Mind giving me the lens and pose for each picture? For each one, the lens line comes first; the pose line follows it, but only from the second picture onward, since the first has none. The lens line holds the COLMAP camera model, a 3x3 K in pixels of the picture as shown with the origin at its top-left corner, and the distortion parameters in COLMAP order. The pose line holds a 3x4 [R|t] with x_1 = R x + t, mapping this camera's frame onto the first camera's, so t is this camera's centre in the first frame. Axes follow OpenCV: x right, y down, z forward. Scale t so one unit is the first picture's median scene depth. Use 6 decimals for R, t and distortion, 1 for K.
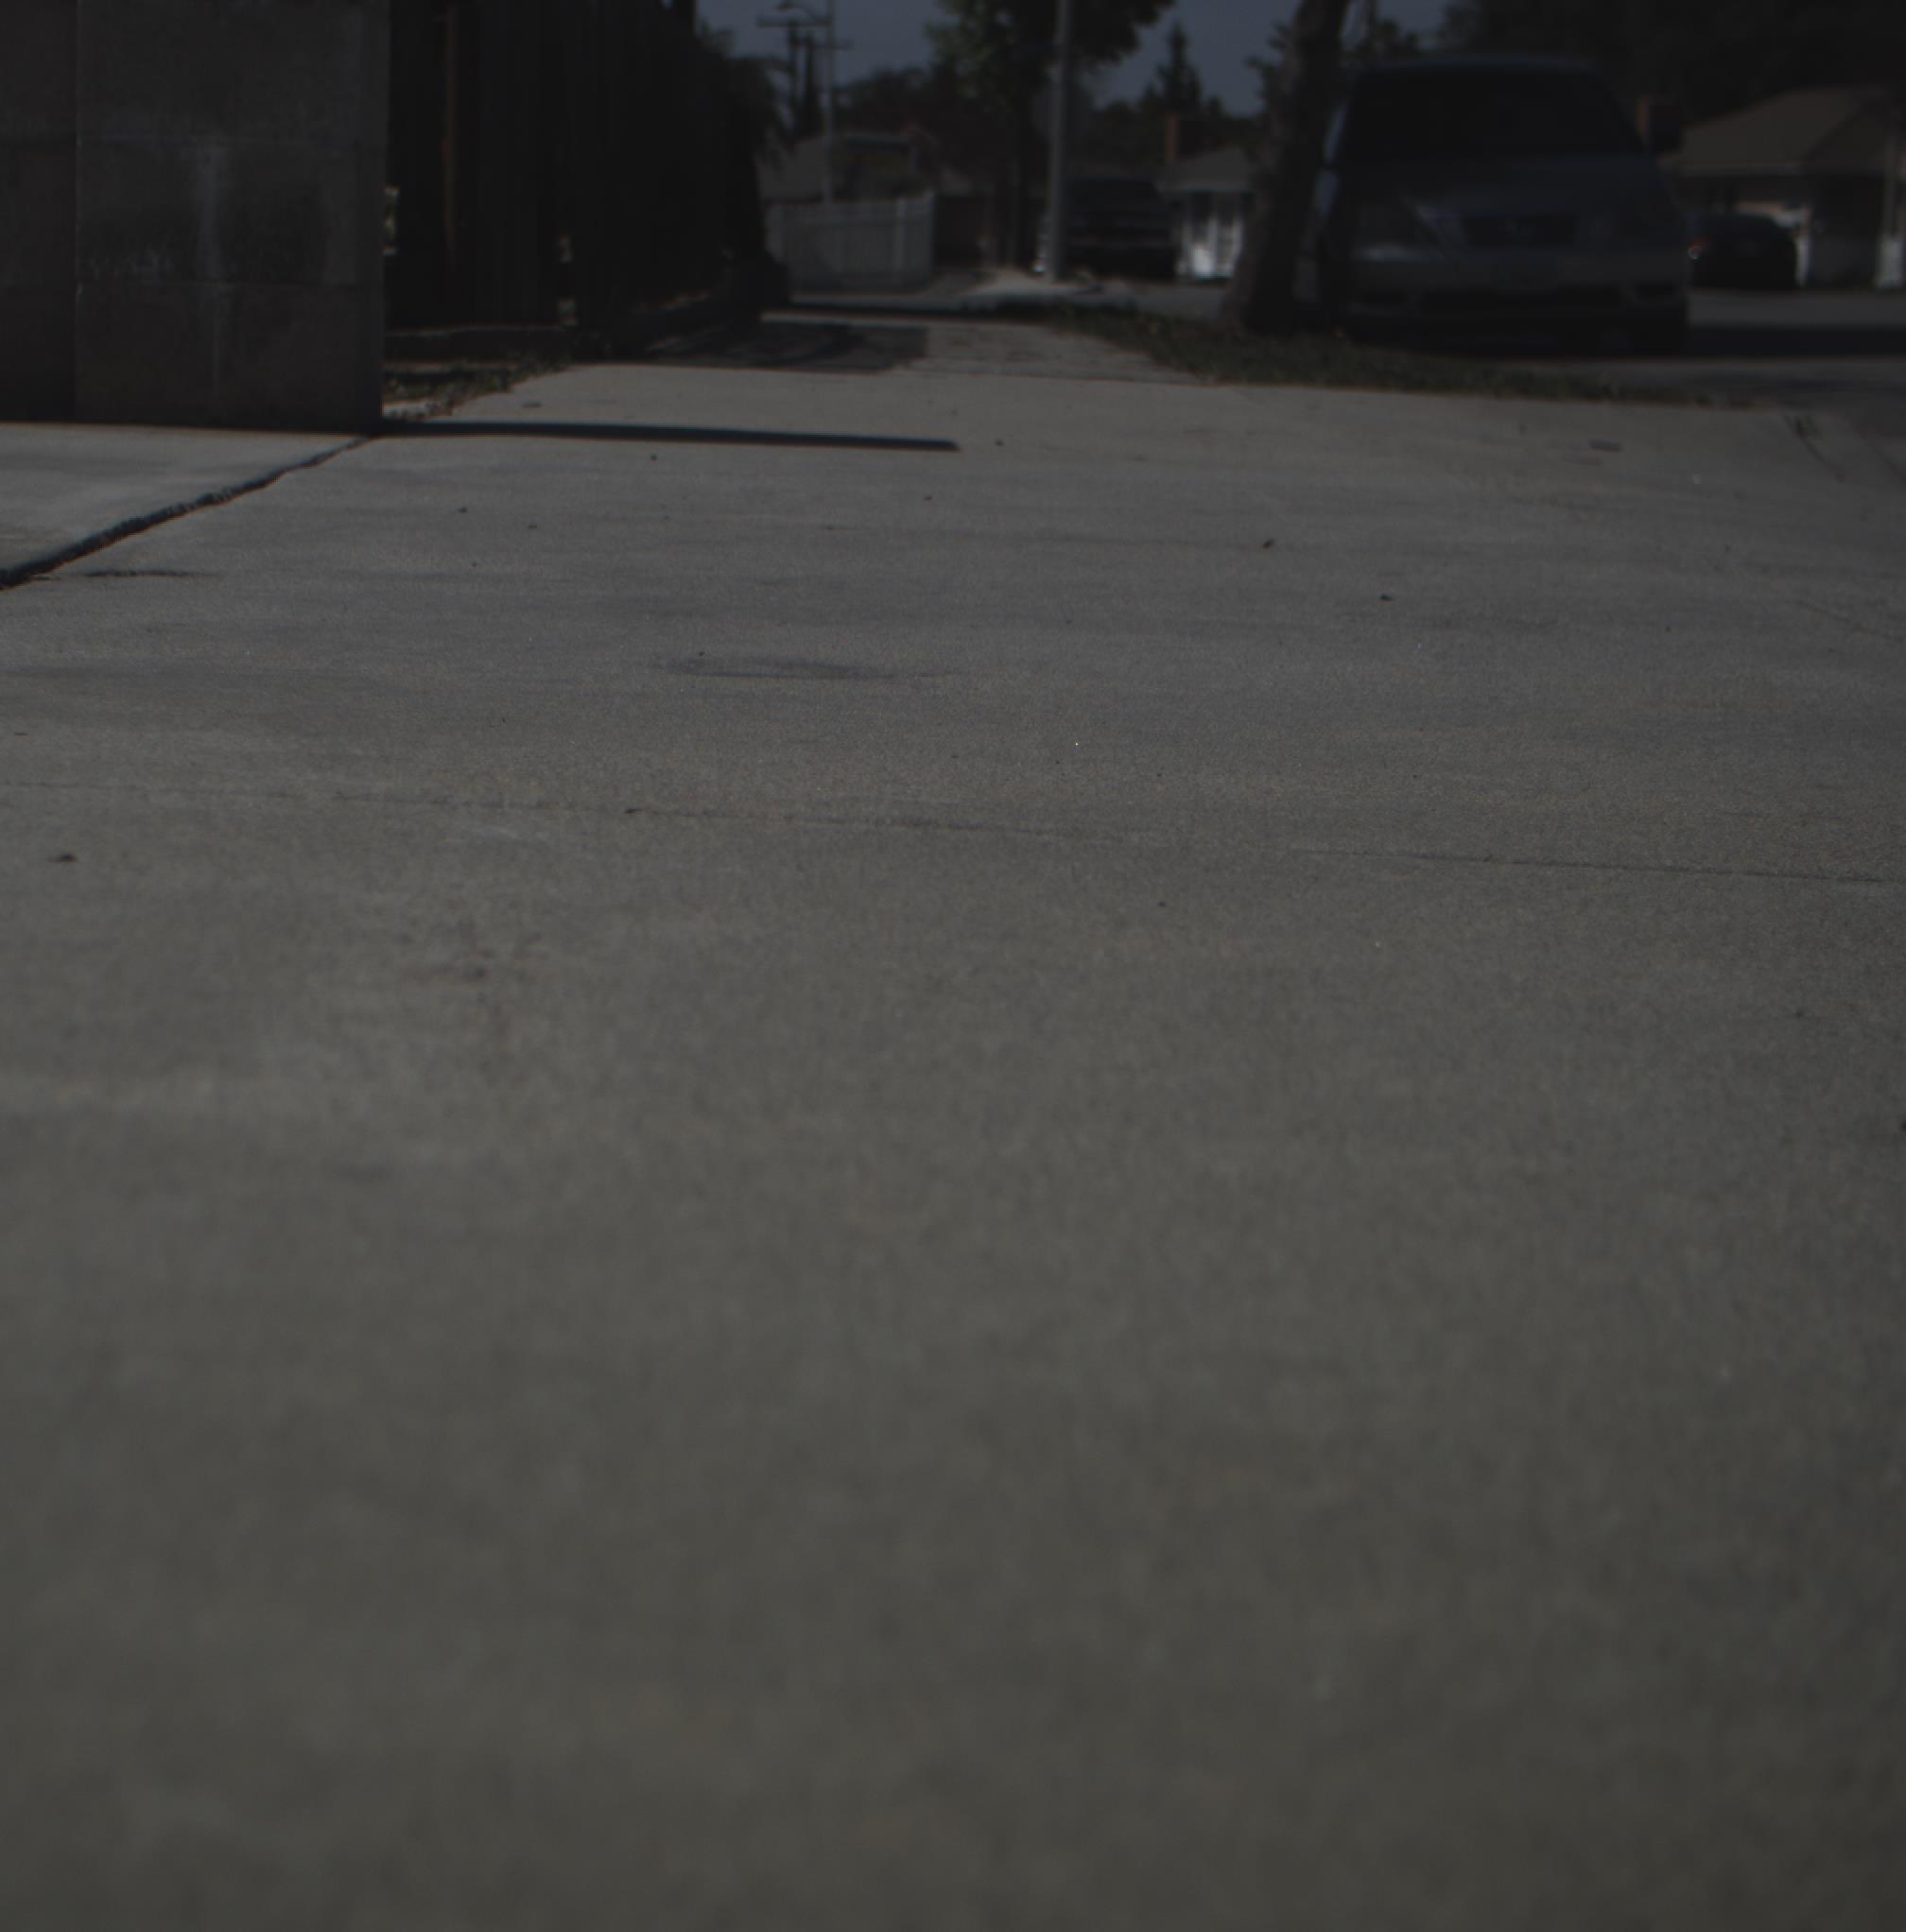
lens RADIAL K [[4257.8, 0, 953.0], [0, 4257.8, 966.0], [0, 0, 1]] dist [-0.096425, 0.278425]
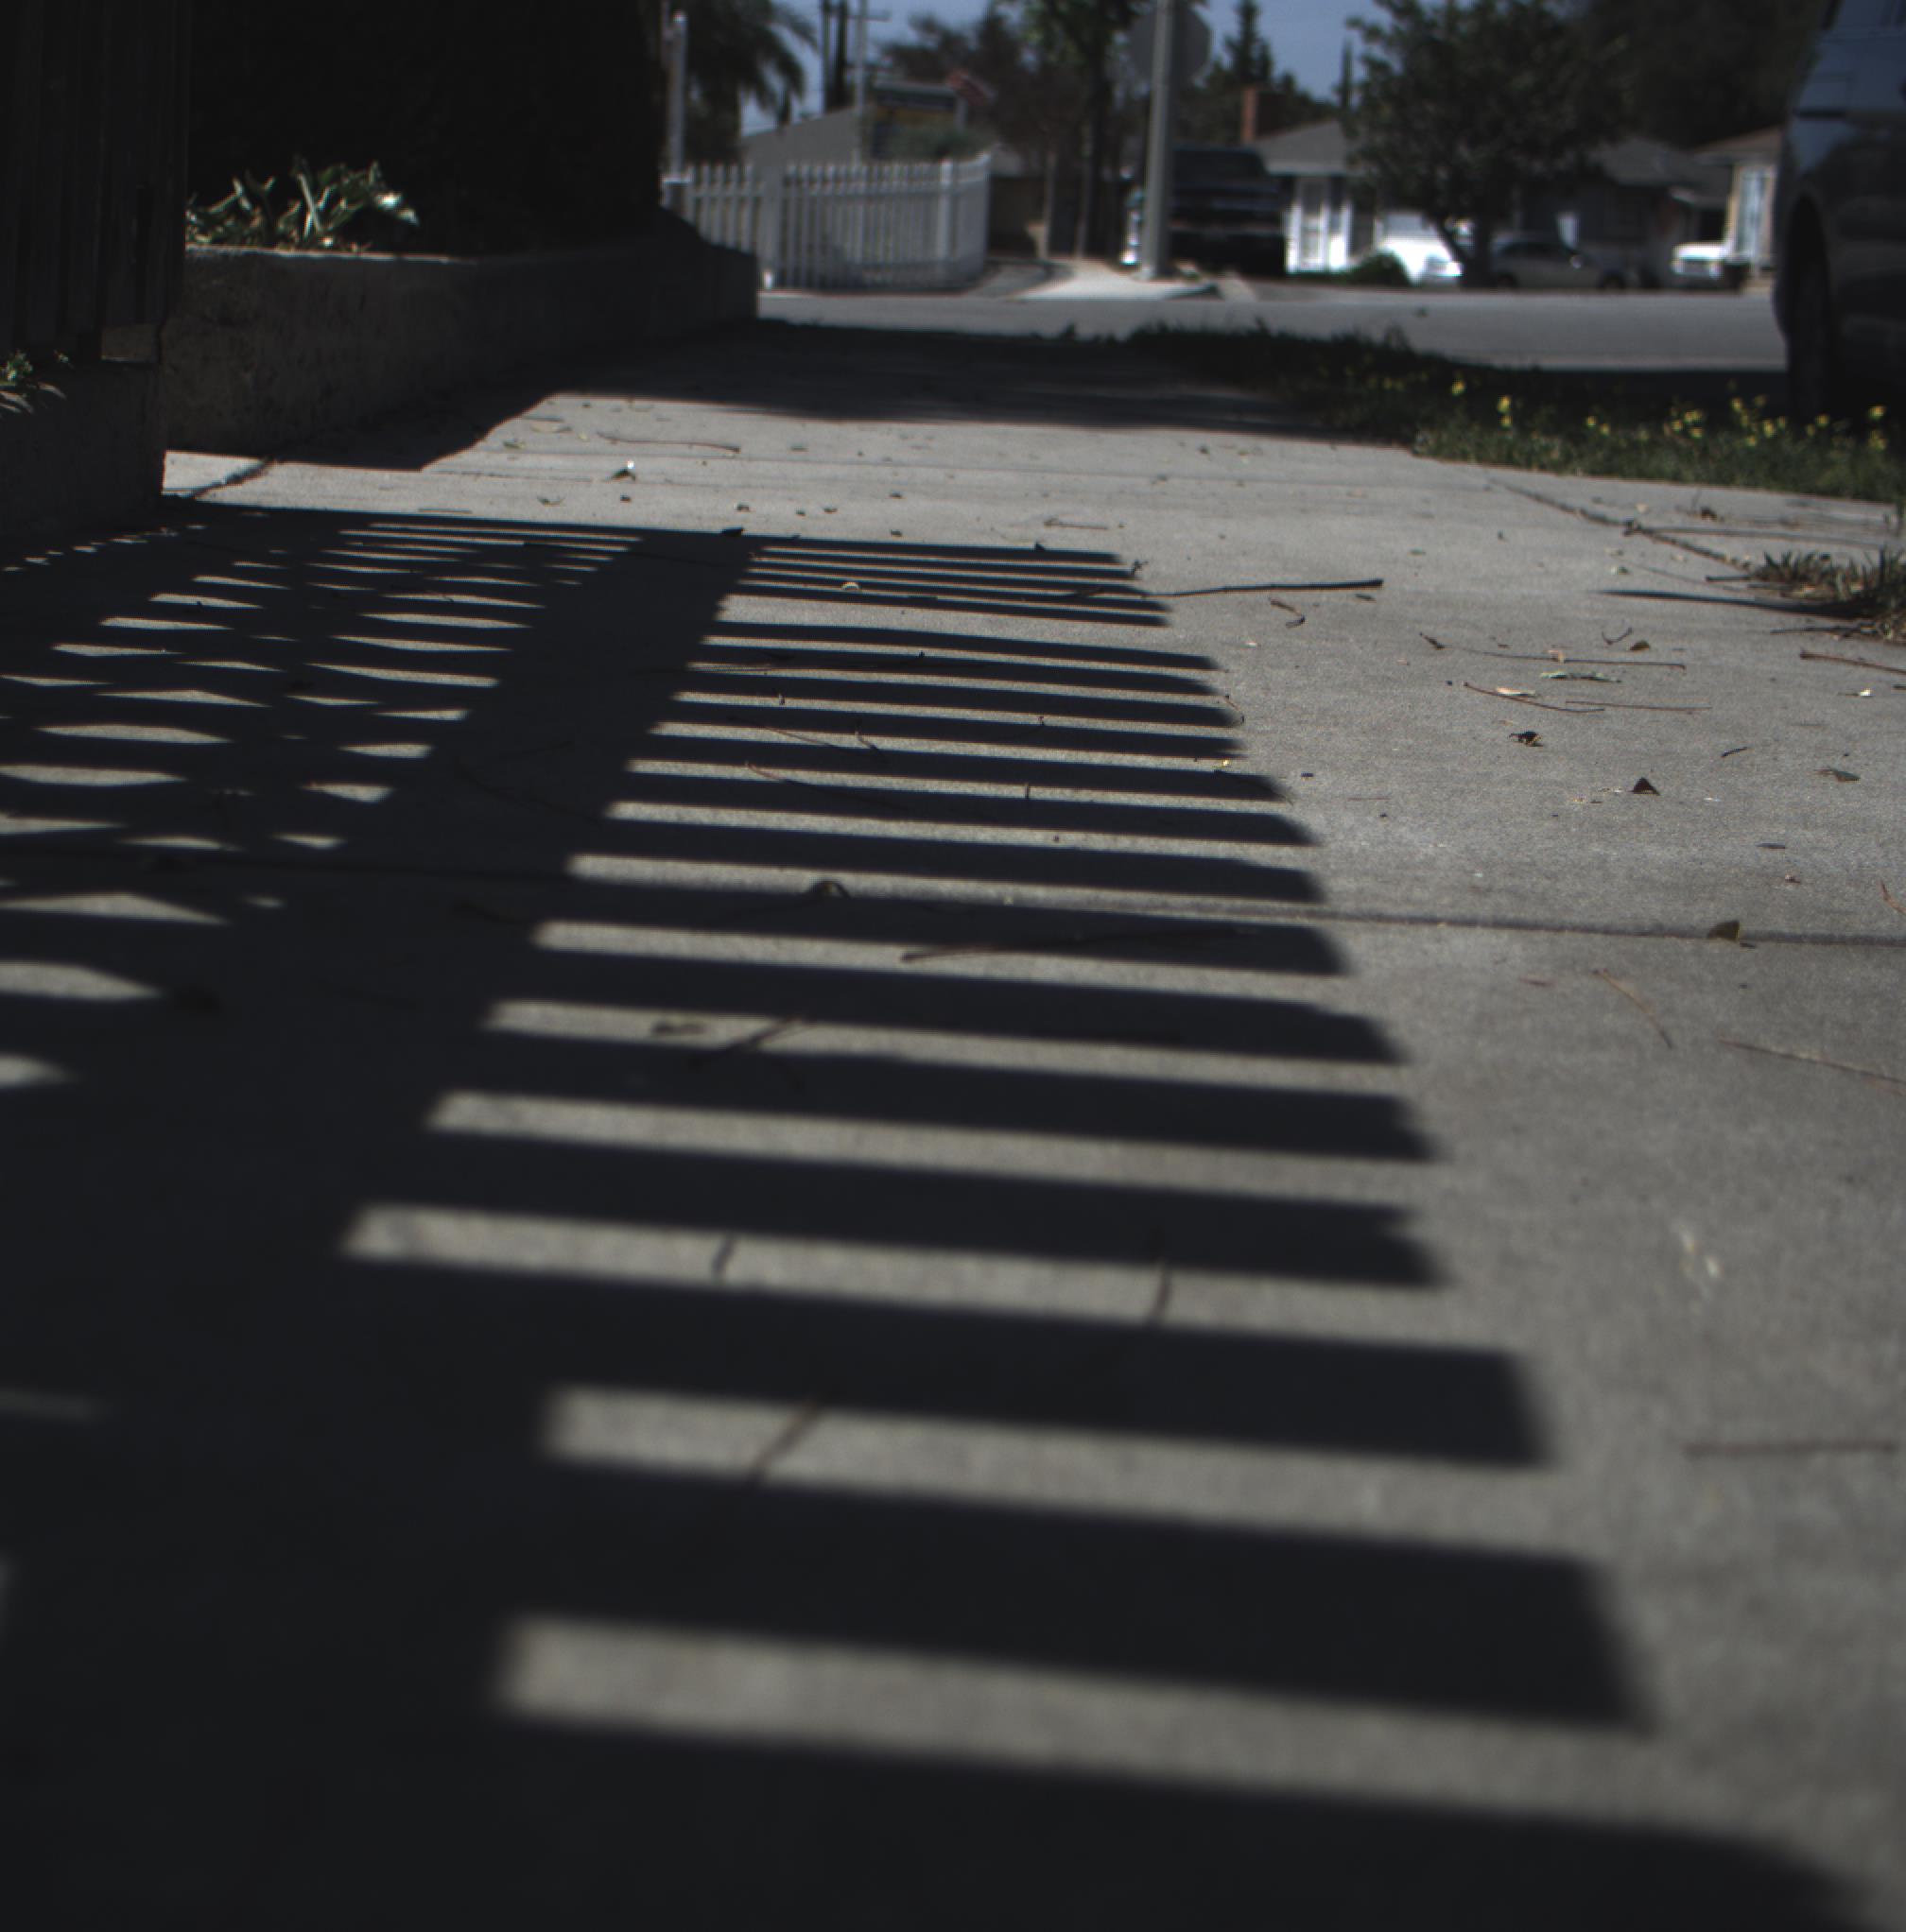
lens RADIAL K [[4244.6, 0, 895.9], [0, 4244.6, 966.0], [0, 0, 1]] dist [-0.110328, 0.490739]
pose [[0.999676, 0.016781, -0.019119, -0.004670], [-0.016718, 0.999854, 0.003465, -0.047057], [0.019174, -0.003144, 0.999811, 0.284620]]
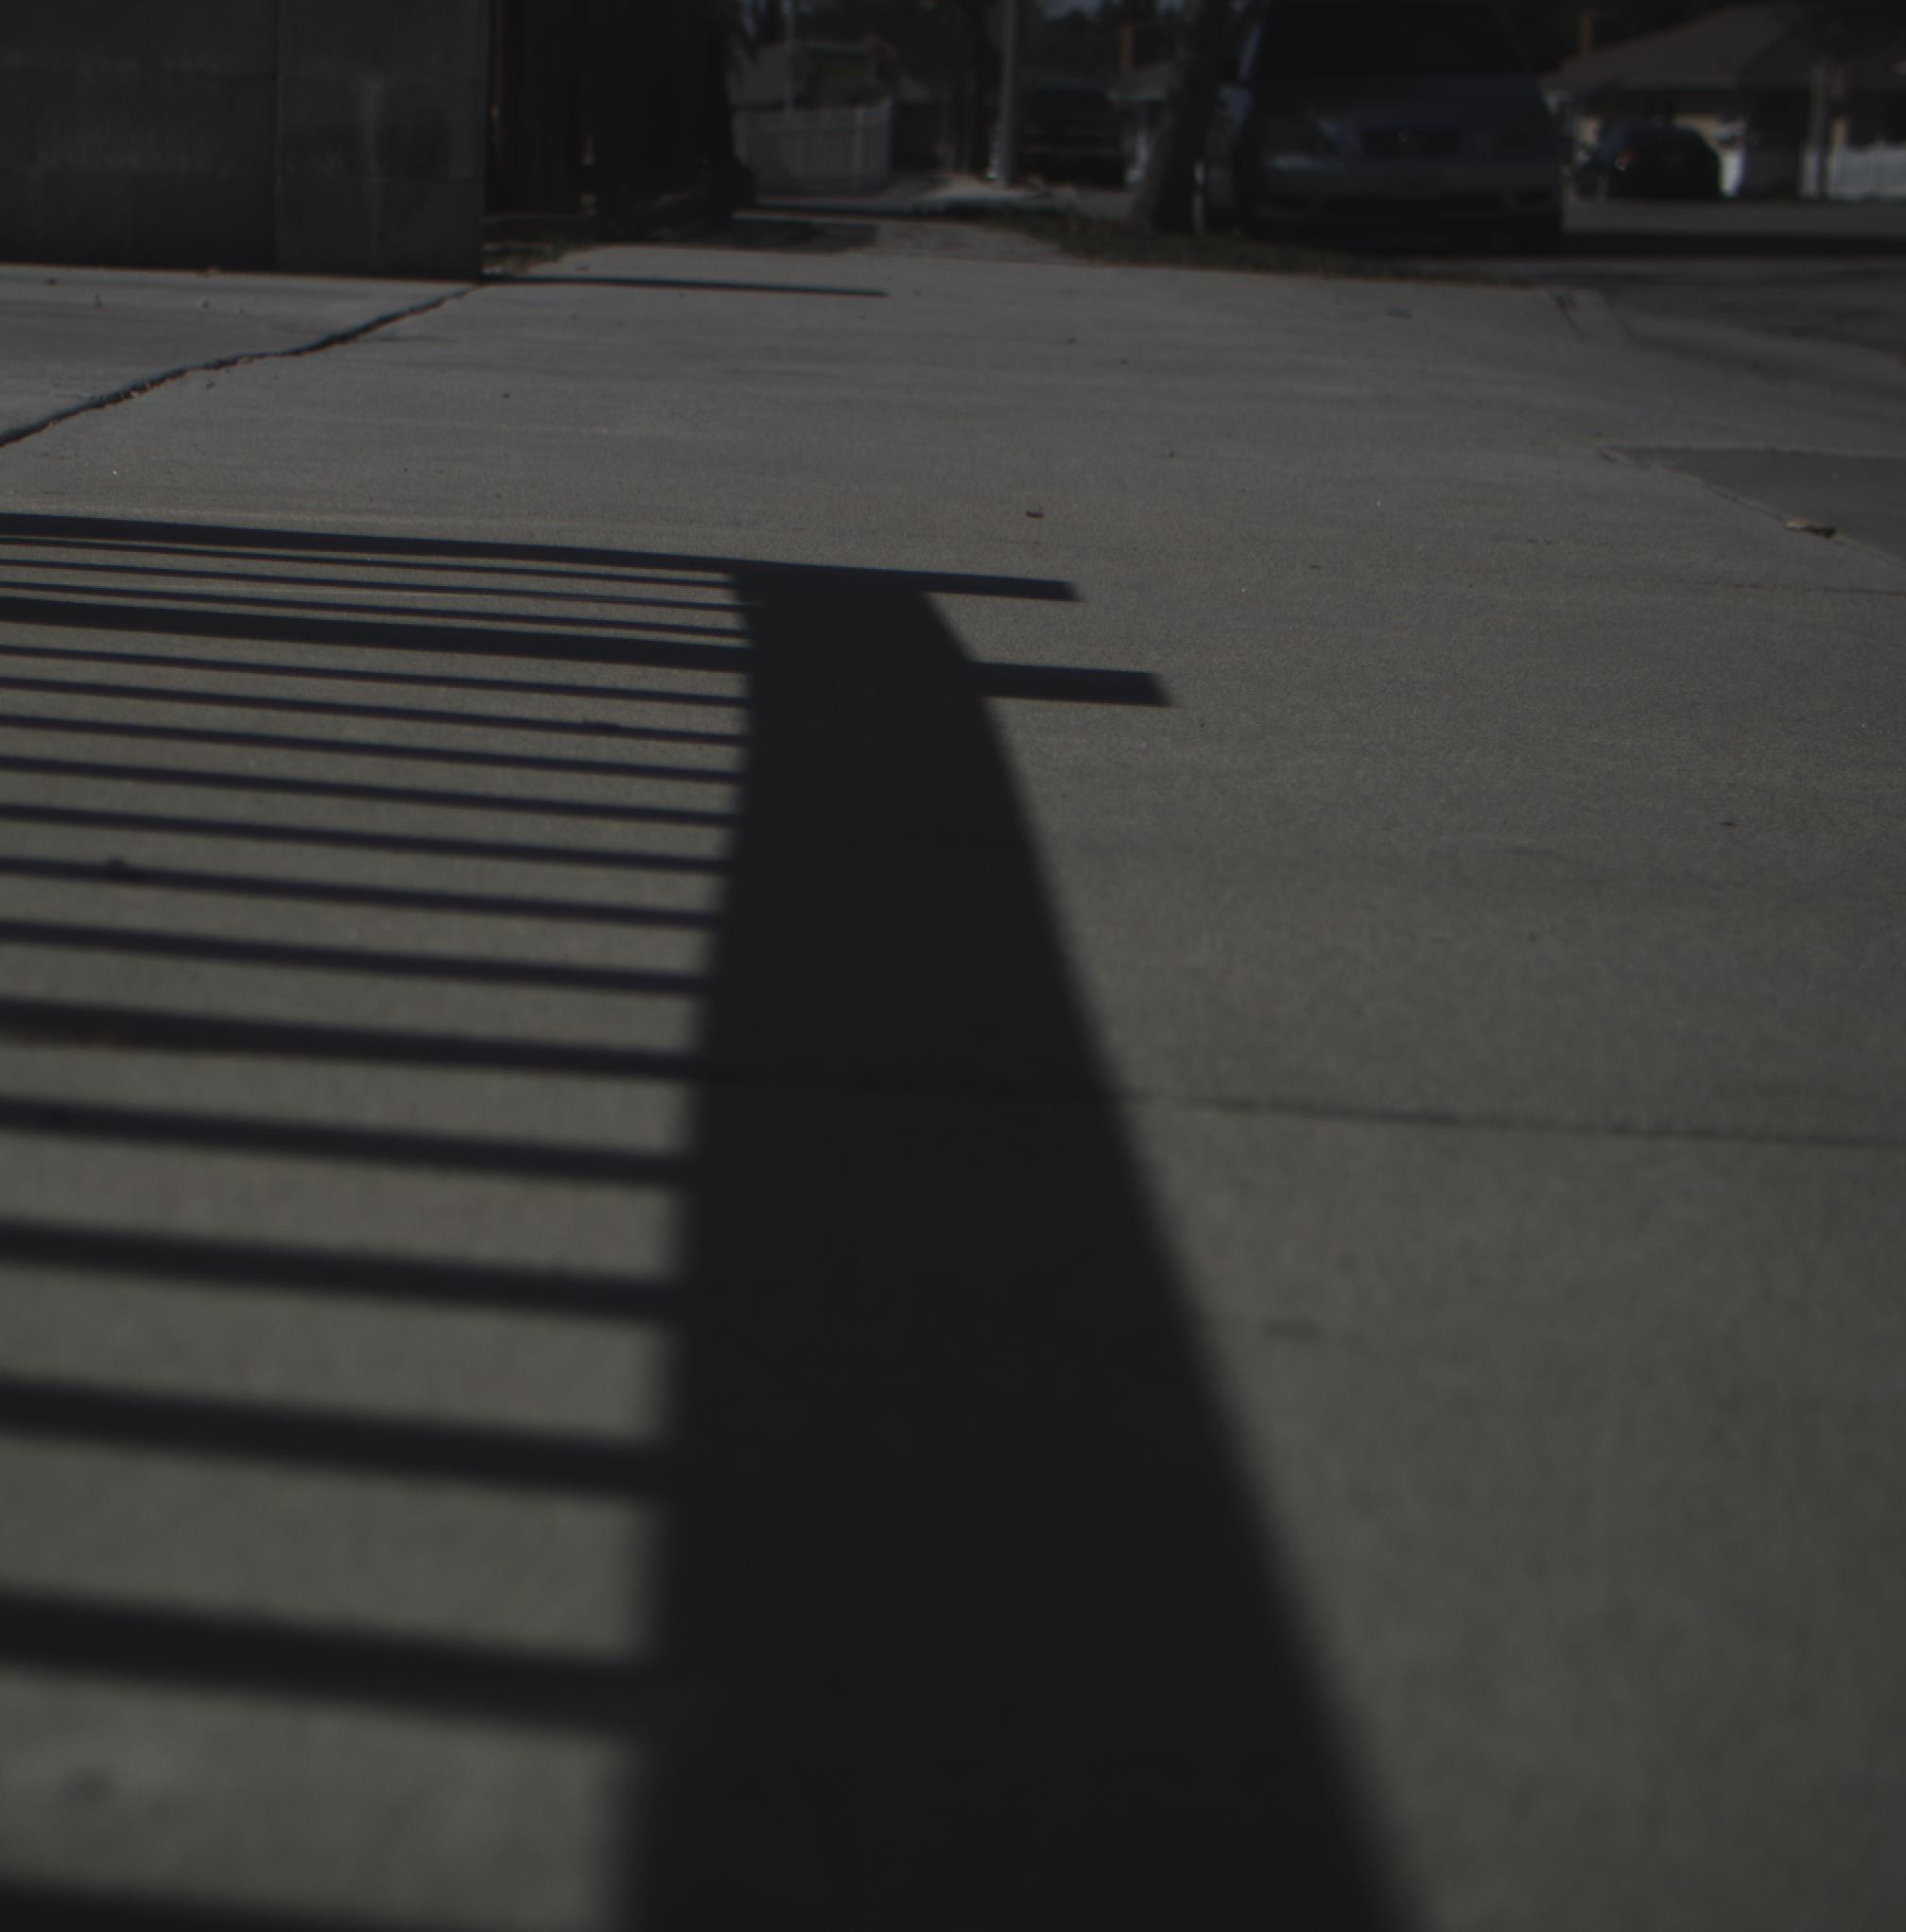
lens RADIAL K [[4252.6, 0, 953.0], [0, 4252.6, 966.0], [0, 0, 1]] dist [-0.095526, 0.262871]
pose [[0.999934, 0.005236, 0.010242, 0.001152], [-0.005457, 0.999750, 0.021673, 0.008823], [-0.010126, -0.021727, 0.999713, -0.052701]]
